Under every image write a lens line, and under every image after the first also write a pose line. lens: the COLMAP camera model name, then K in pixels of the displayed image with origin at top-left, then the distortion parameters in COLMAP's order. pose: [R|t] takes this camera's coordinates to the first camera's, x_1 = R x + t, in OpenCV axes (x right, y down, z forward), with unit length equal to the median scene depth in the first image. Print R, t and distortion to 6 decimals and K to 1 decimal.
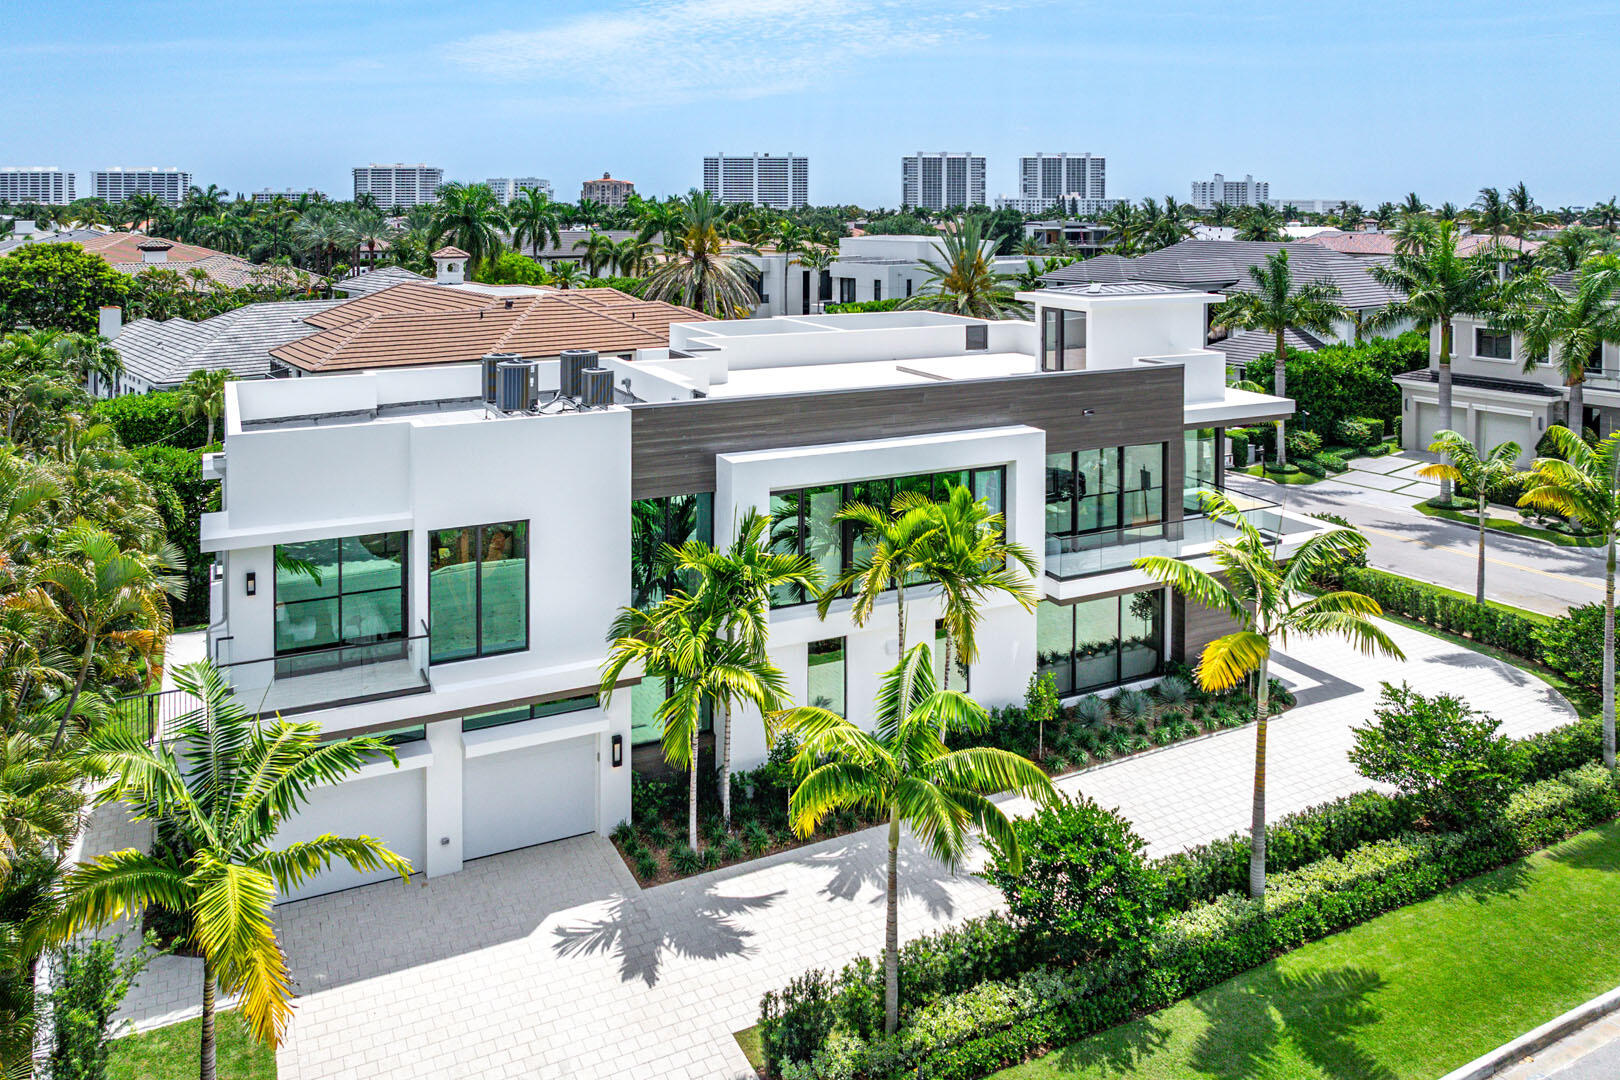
lens RADIAL K [[1139.6, 0, 807.0], [0, 1139.6, 582.1], [0, 0, 1]] dist [-0.028035, 0.009170]
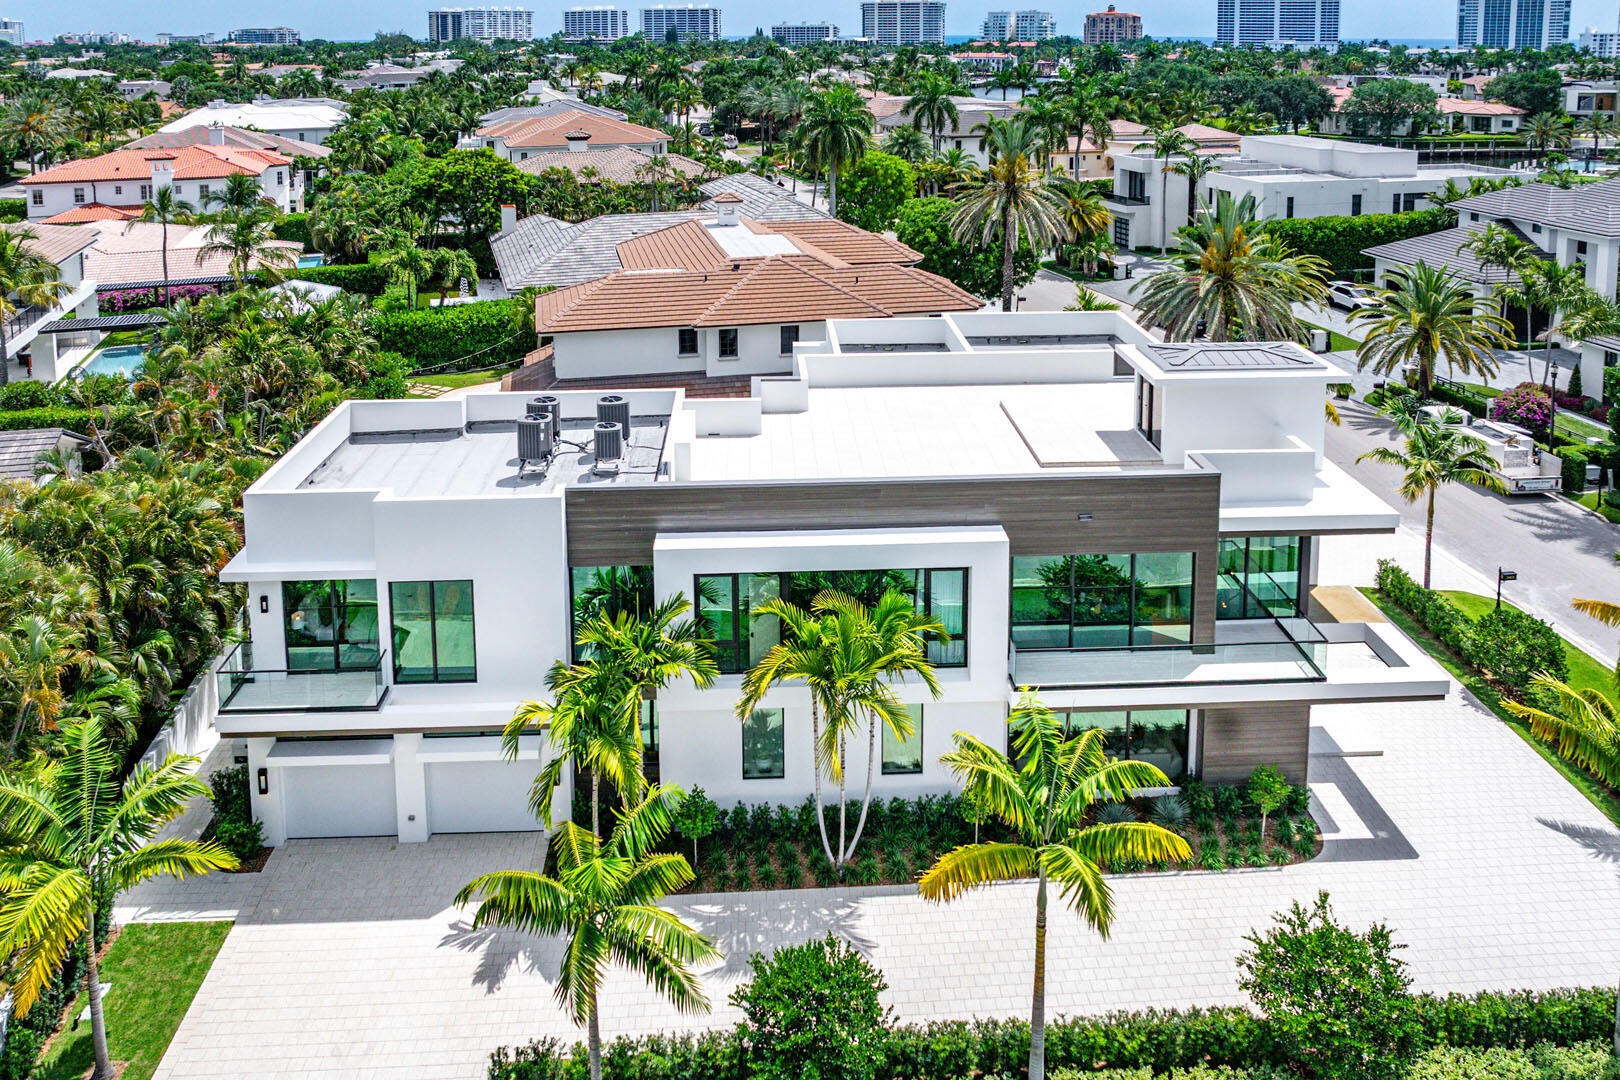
lens RADIAL K [[1135.1, 0, 810.0], [0, 1135.1, 540.0], [0, 0, 1]] dist [-0.031043, 0.001239]
pose [[0.914913, 0.159697, -0.370716, 0.272741], [-0.120550, 0.984597, 0.126634, -0.155777], [0.385229, -0.071170, 0.920073, 0.034988]]
